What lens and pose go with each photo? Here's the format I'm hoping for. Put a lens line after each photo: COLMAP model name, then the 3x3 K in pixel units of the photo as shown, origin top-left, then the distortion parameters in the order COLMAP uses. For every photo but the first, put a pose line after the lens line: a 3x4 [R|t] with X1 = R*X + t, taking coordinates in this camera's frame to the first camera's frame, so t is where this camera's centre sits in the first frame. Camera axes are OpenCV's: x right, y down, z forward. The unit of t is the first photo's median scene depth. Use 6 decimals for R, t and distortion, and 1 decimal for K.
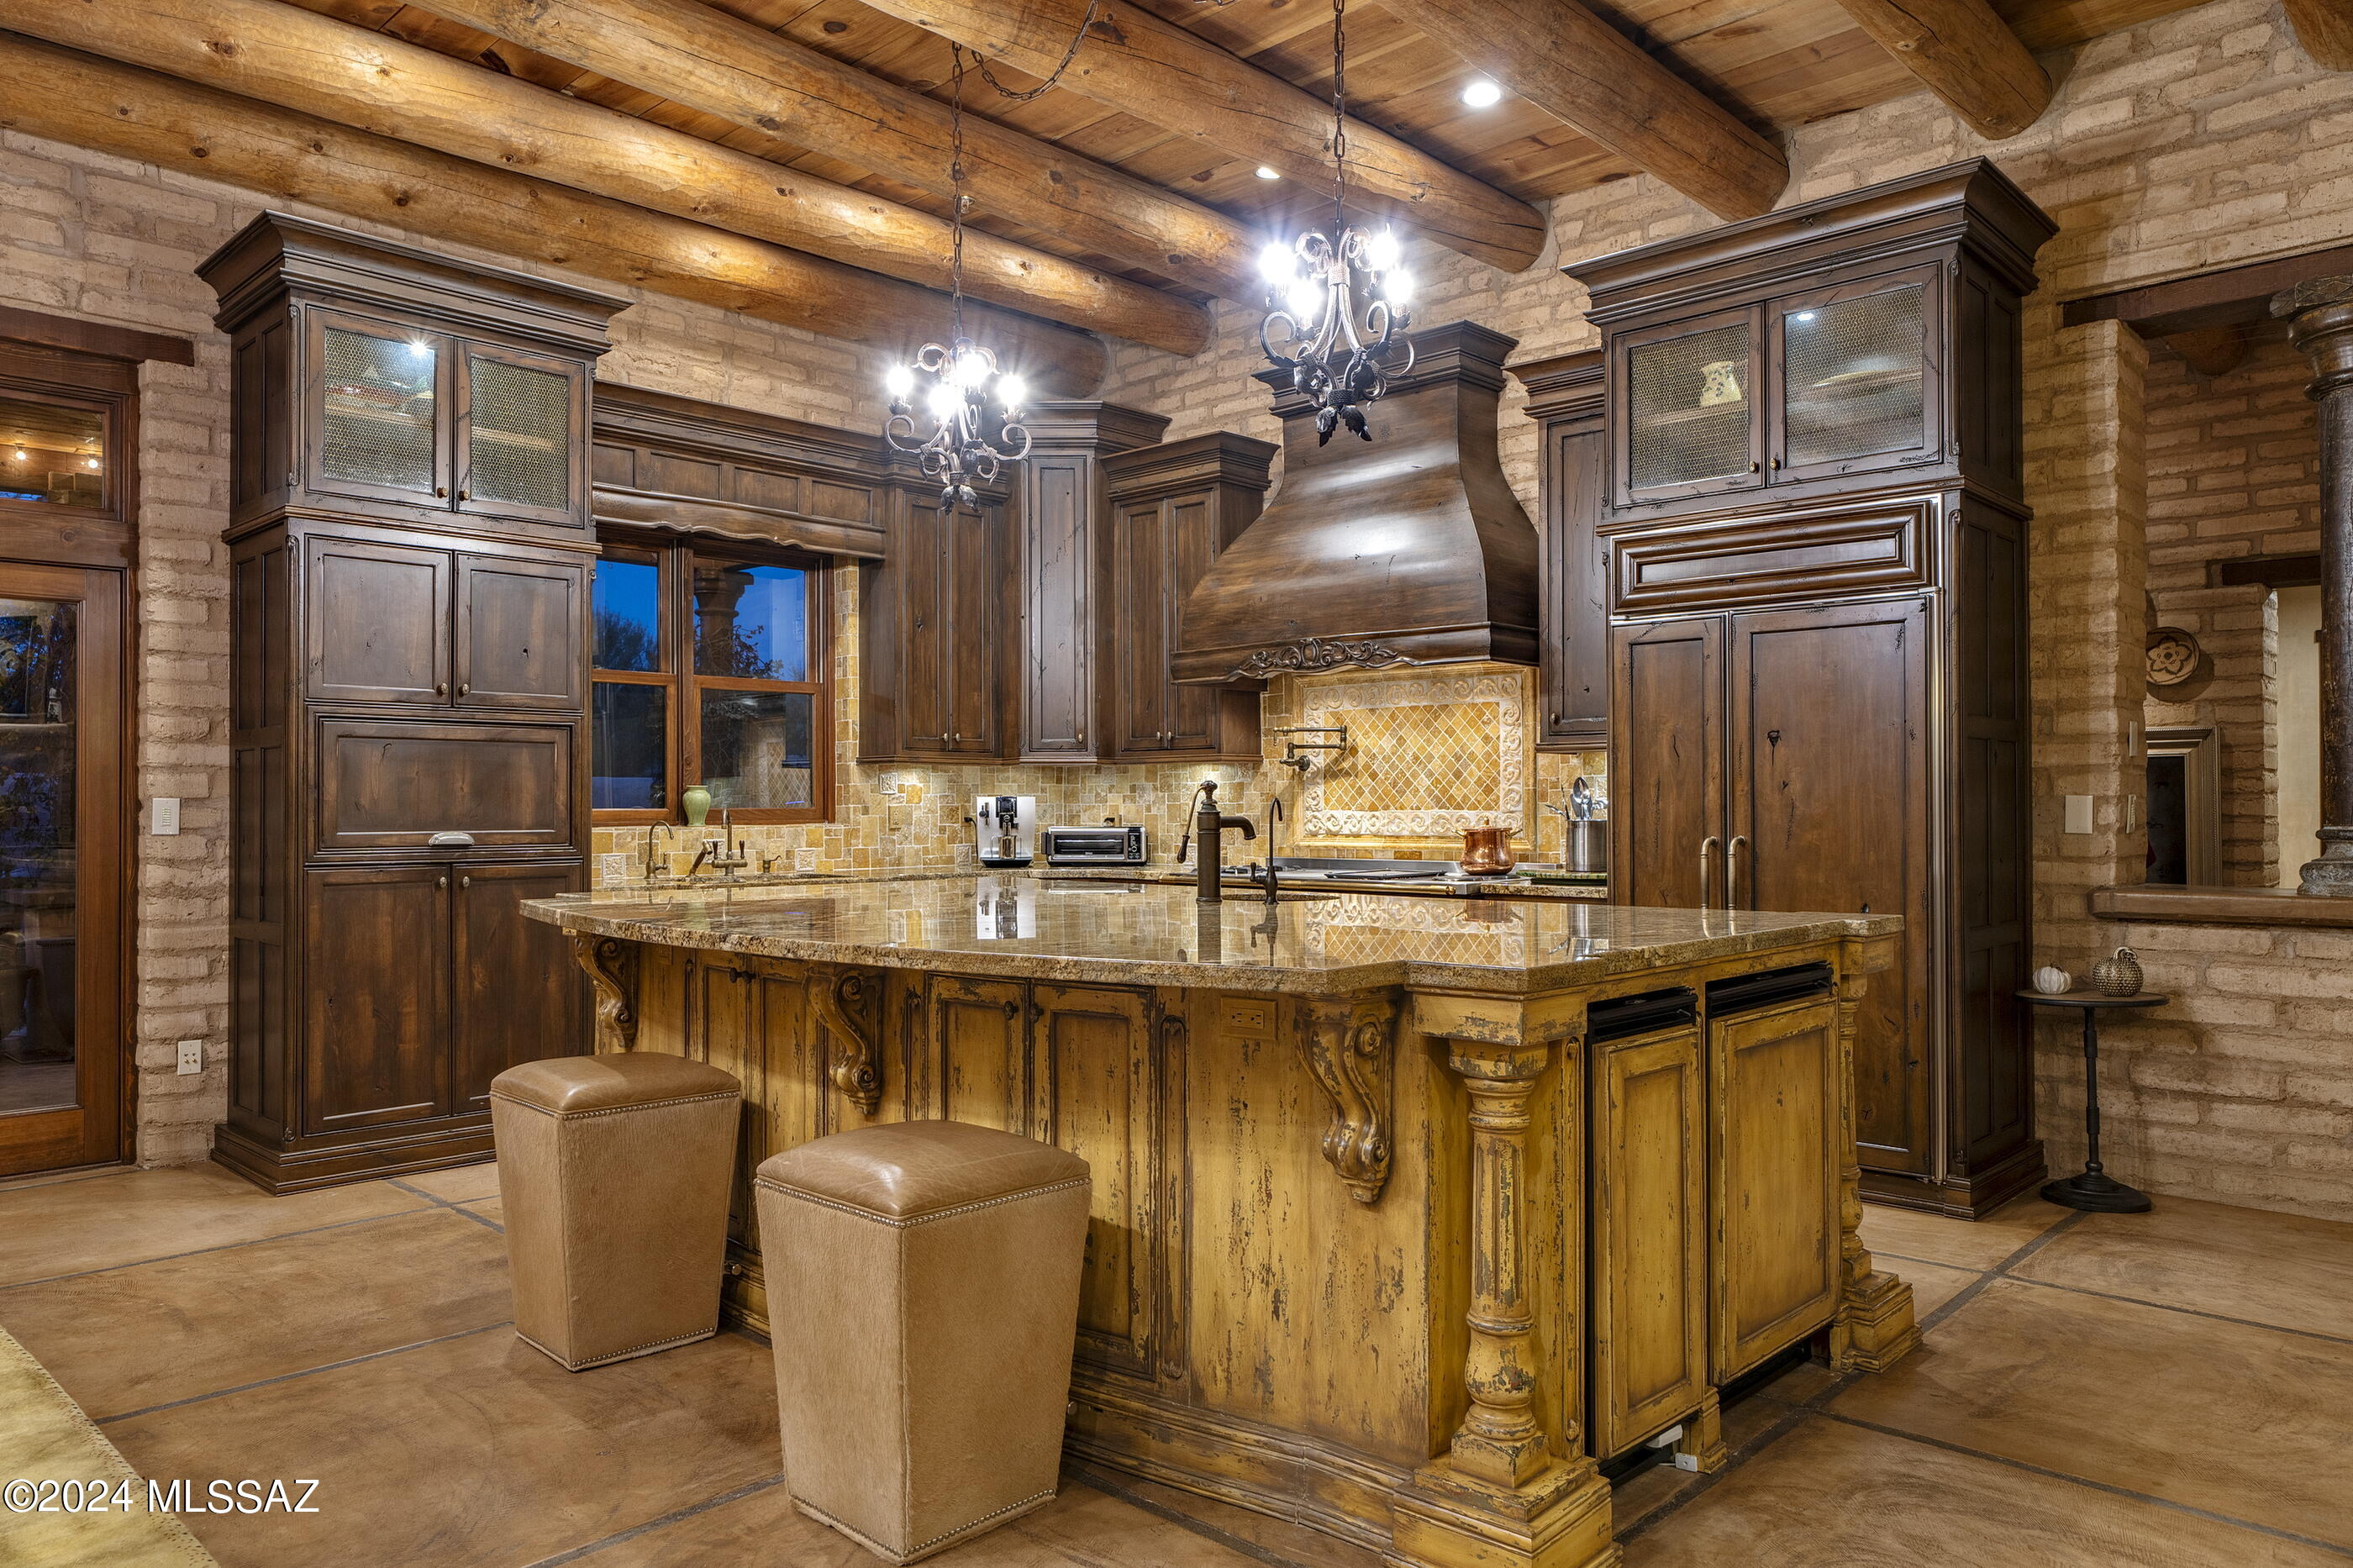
lens RADIAL K [[1568.7, 0, 1180.1], [0, 1568.7, 793.2], [0, 0, 1]] dist [0.001472, -0.001266]
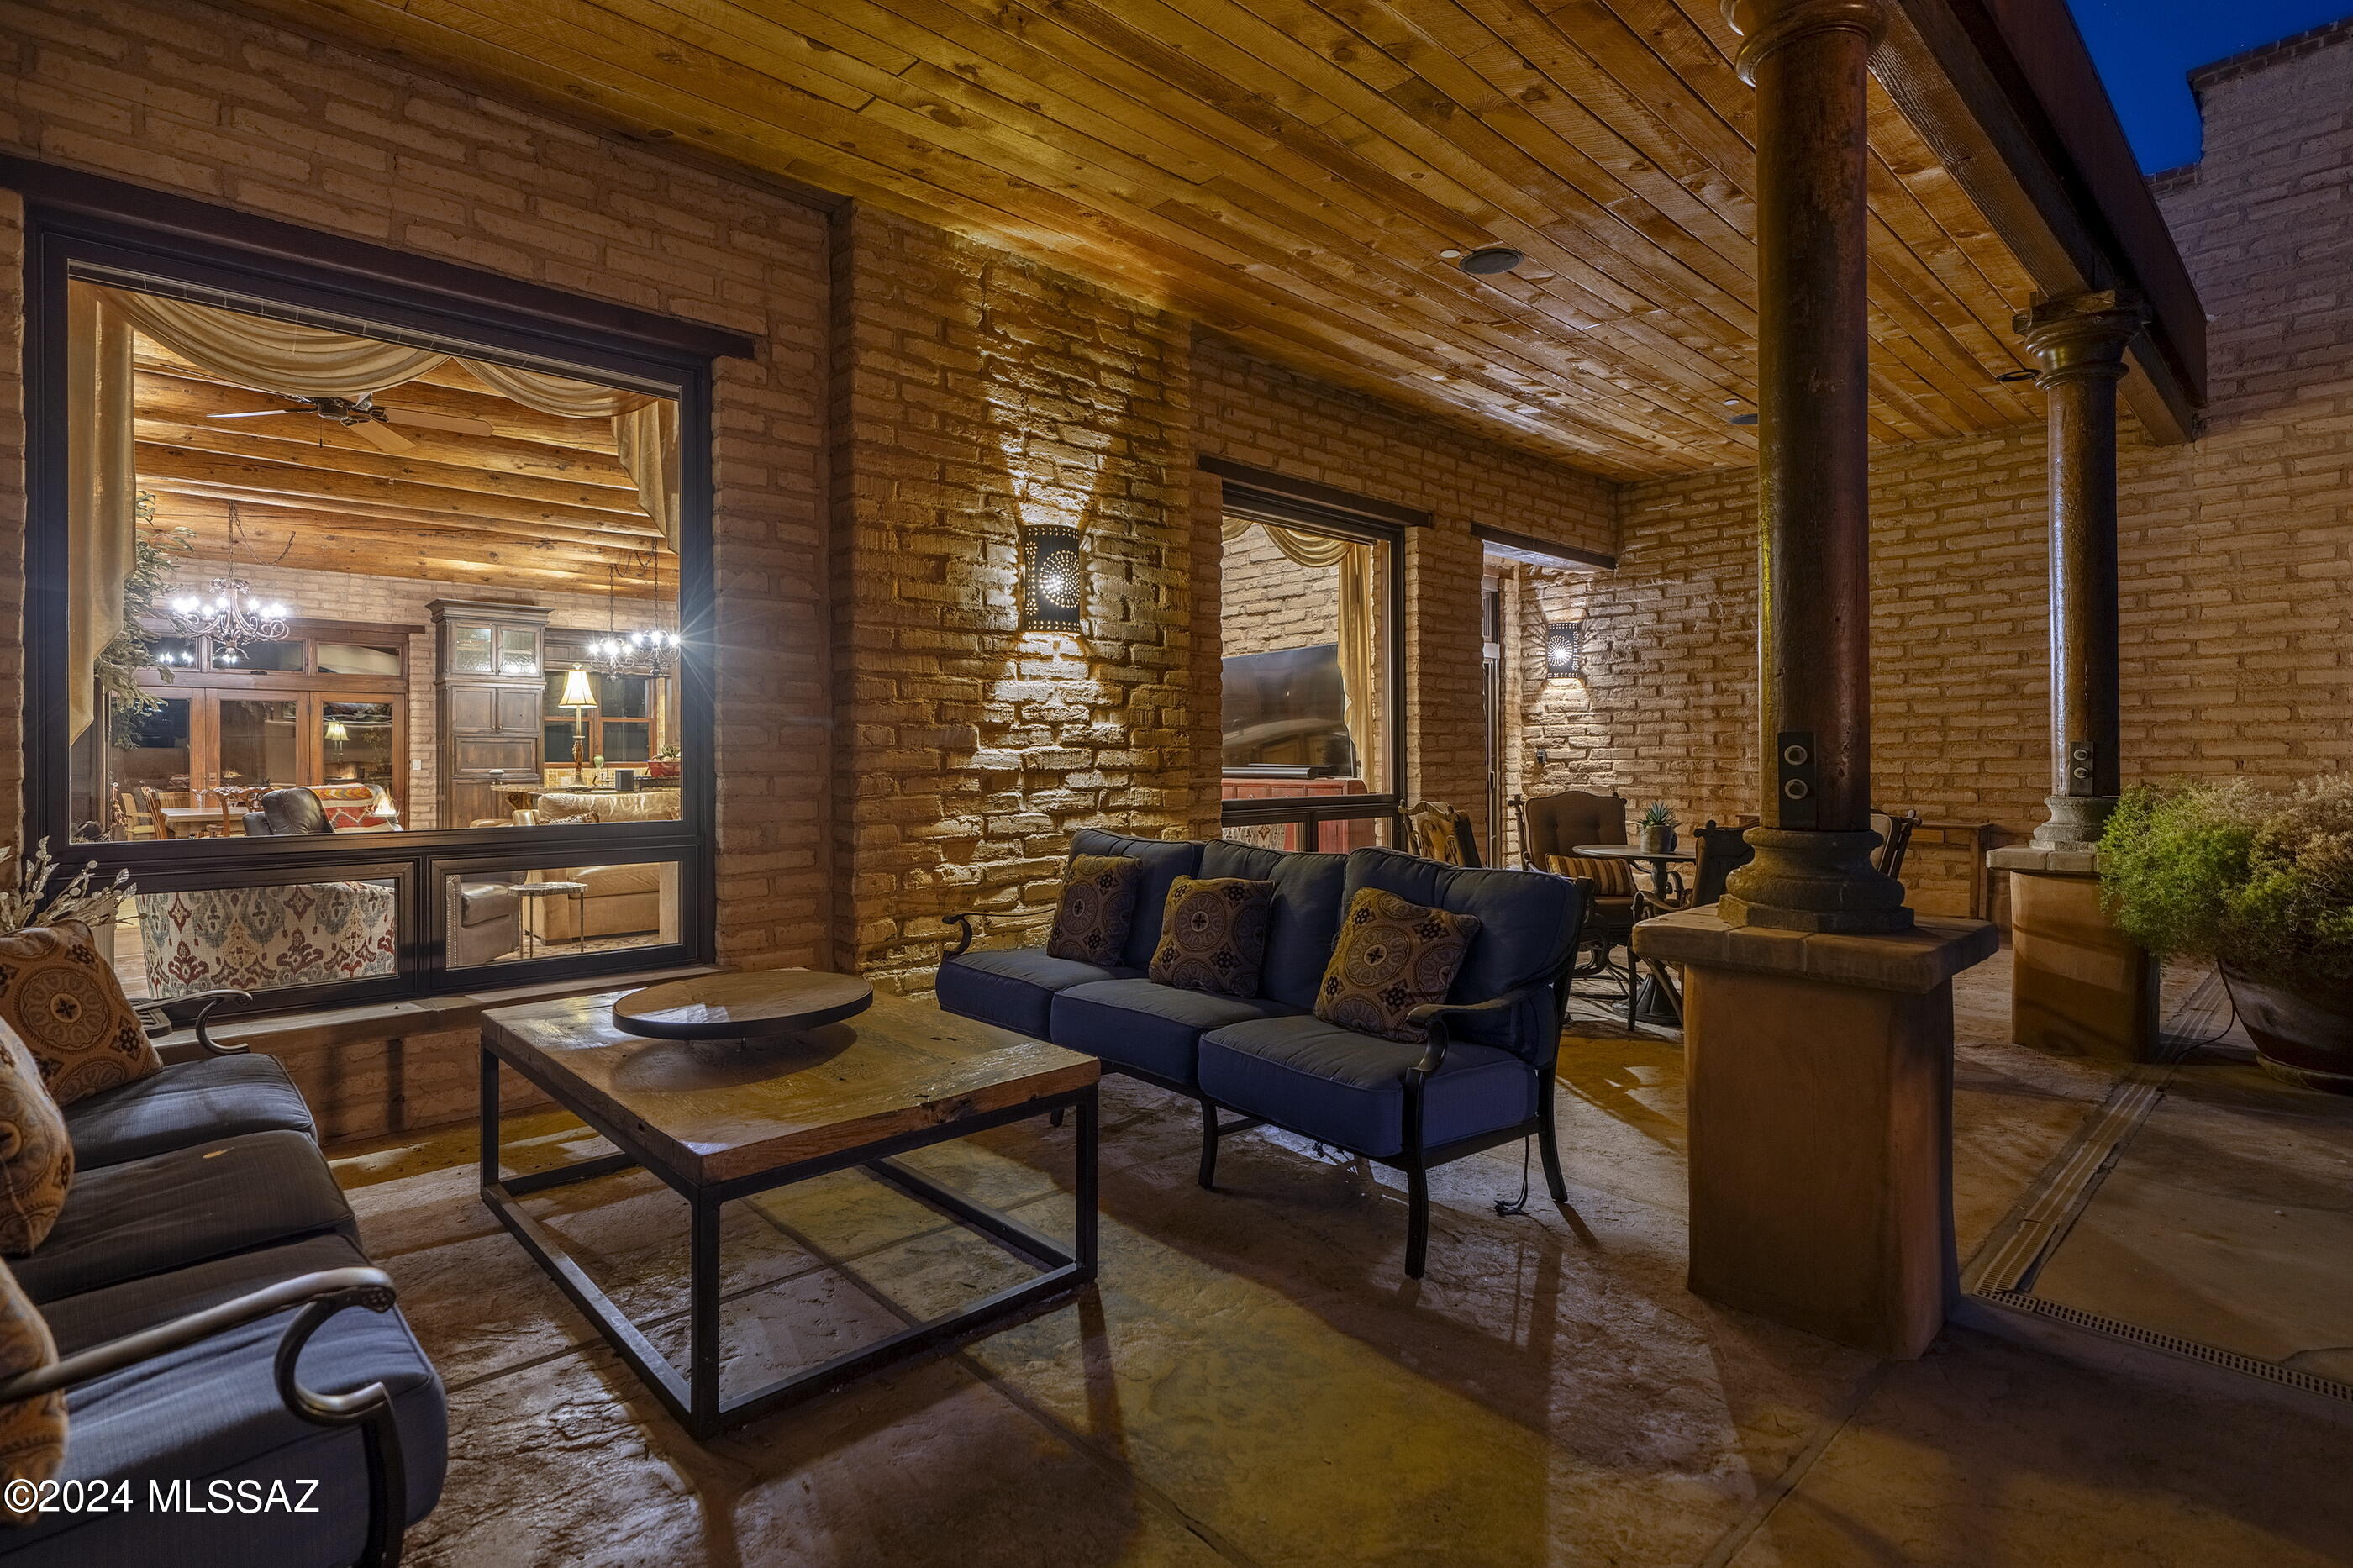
lens RADIAL K [[1126.7, 0, 1164.5], [0, 1126.7, 757.0], [0, 0, 1]] dist [0.002303, 0.000181]
pose [[0.998020, -0.003880, -0.062784, 0.948372], [0.004101, 0.999986, 0.003404, -0.003658], [0.062770, -0.003654, 0.998021, -1.132807]]
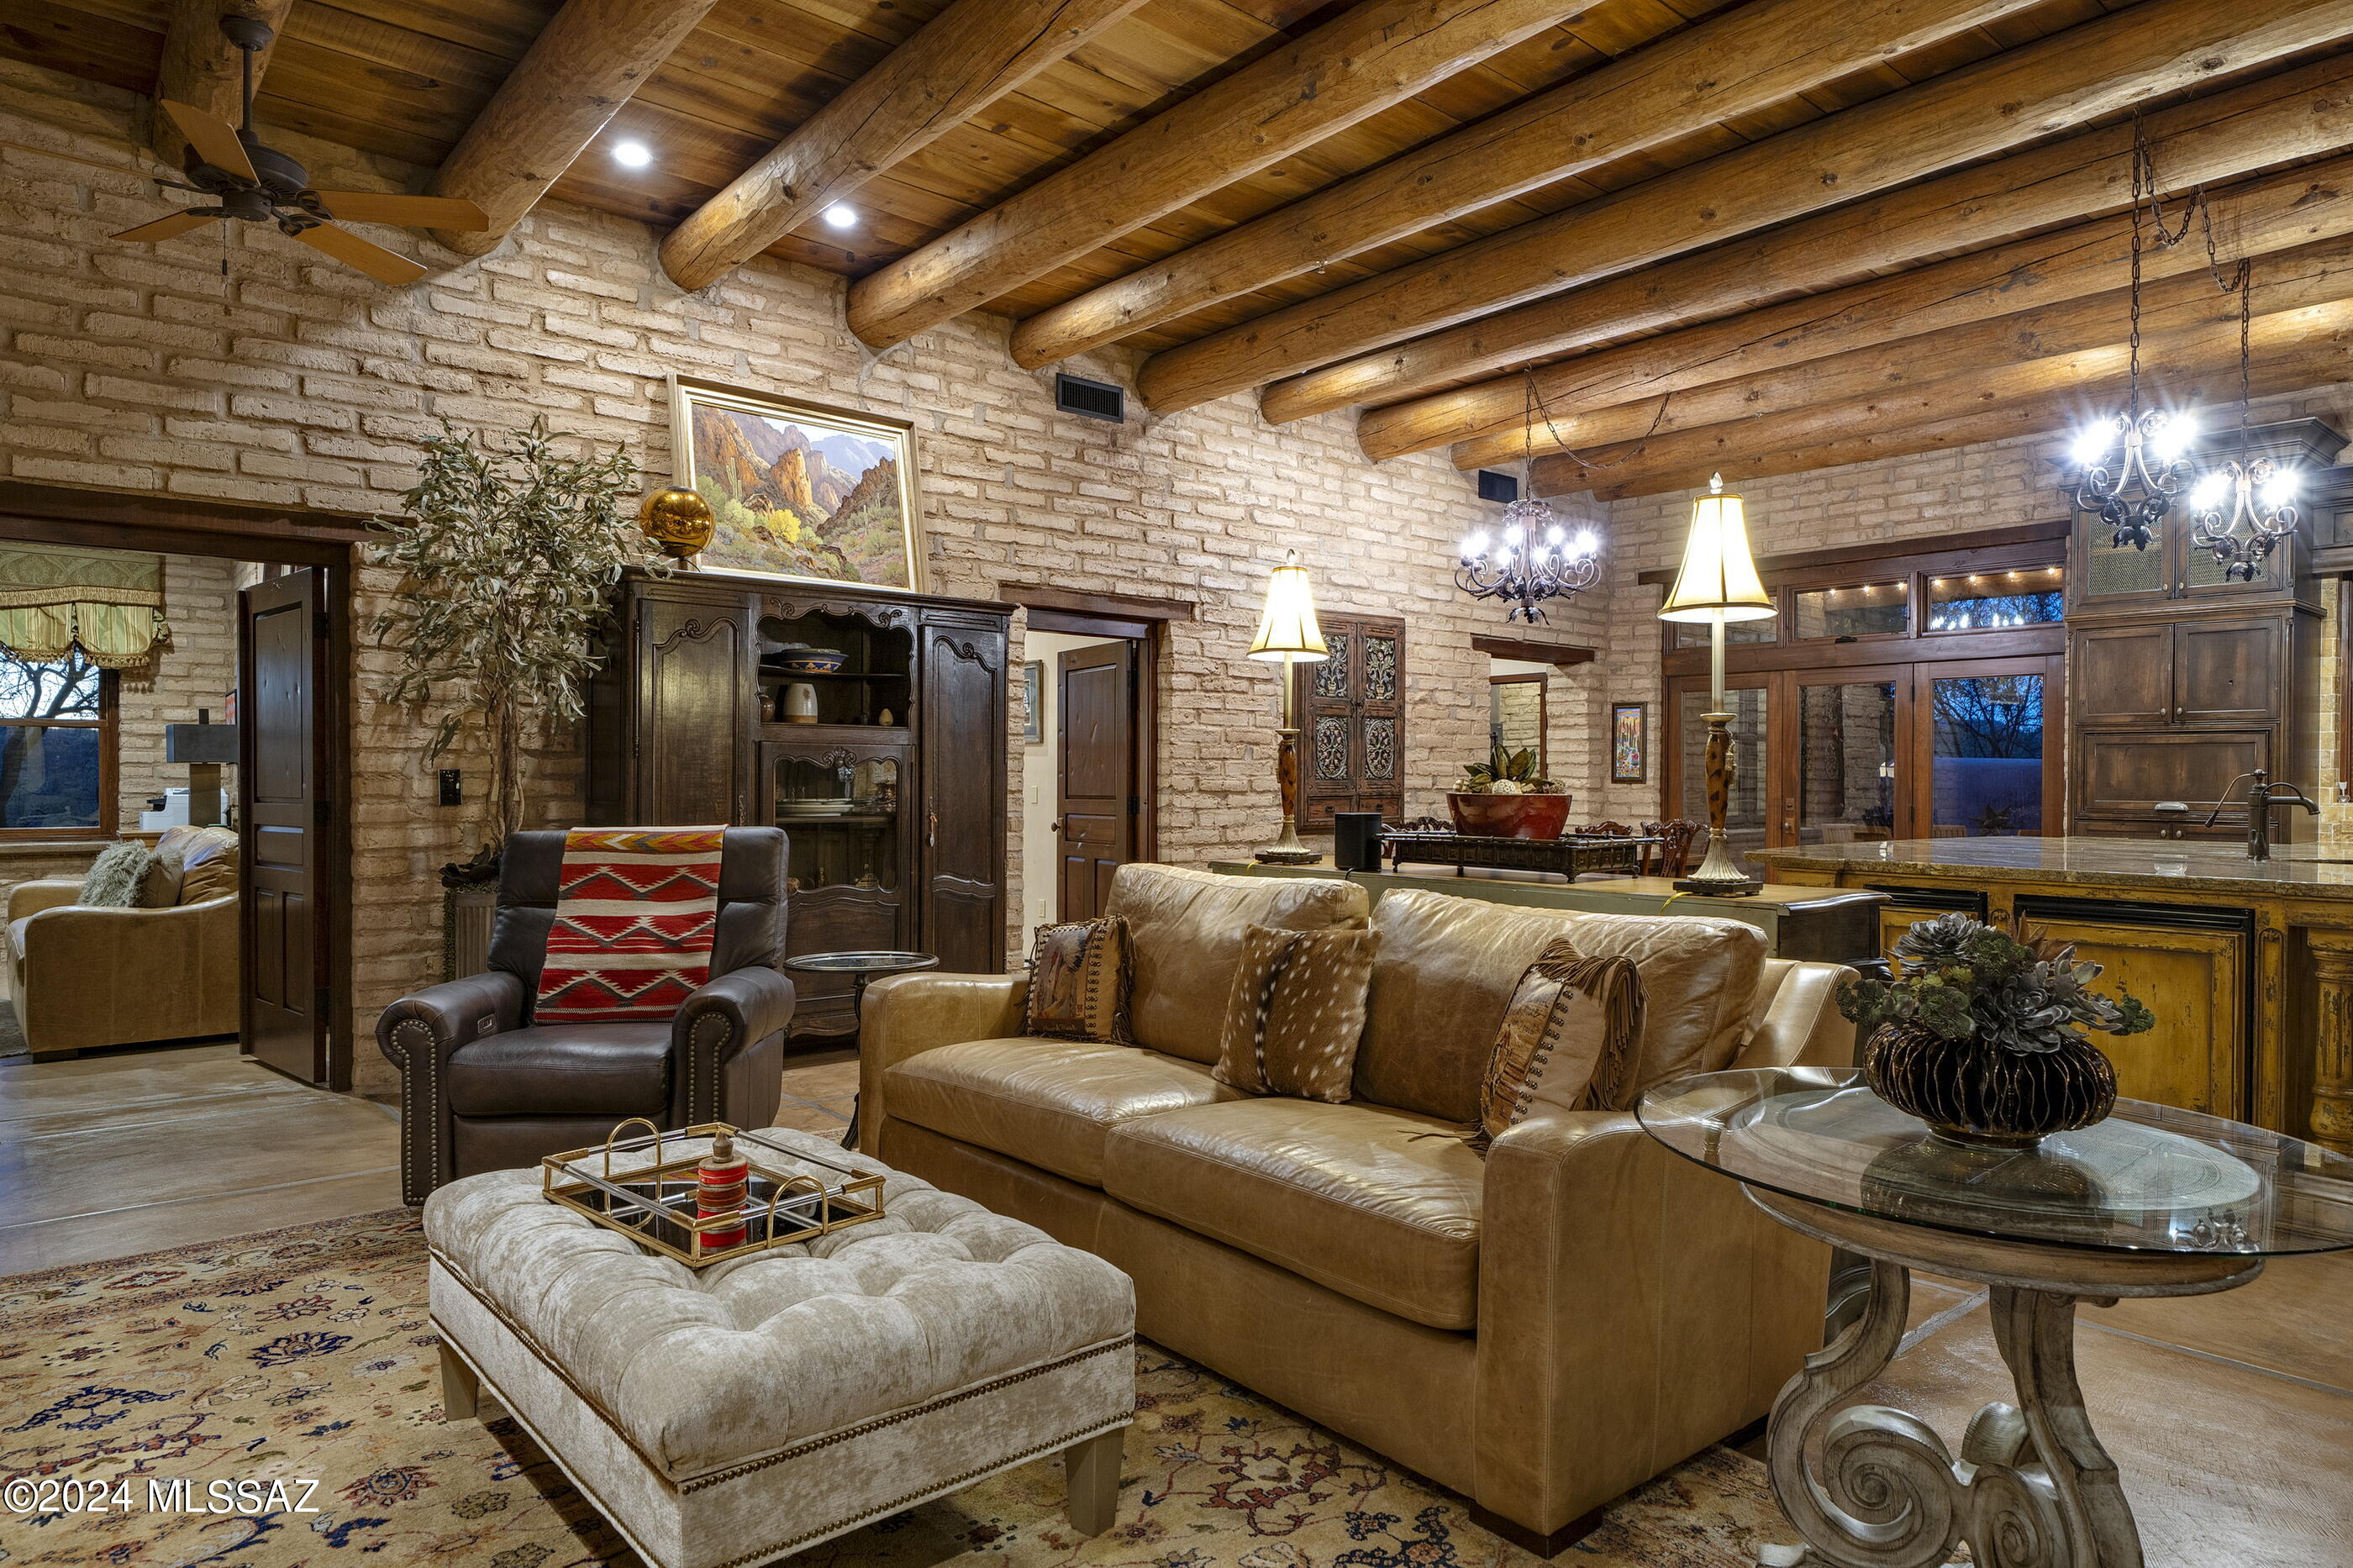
lens RADIAL K [[1413.3, 0, 1173.9], [0, 1413.3, 784.9], [0, 0, 1]] dist [-0.001157, -0.000895]
pose [[-0.105071, 0.007762, -0.994434, 0.865946], [0.001345, 0.999970, 0.007663, -0.004202], [0.994464, -0.000533, -0.105078, 0.124356]]
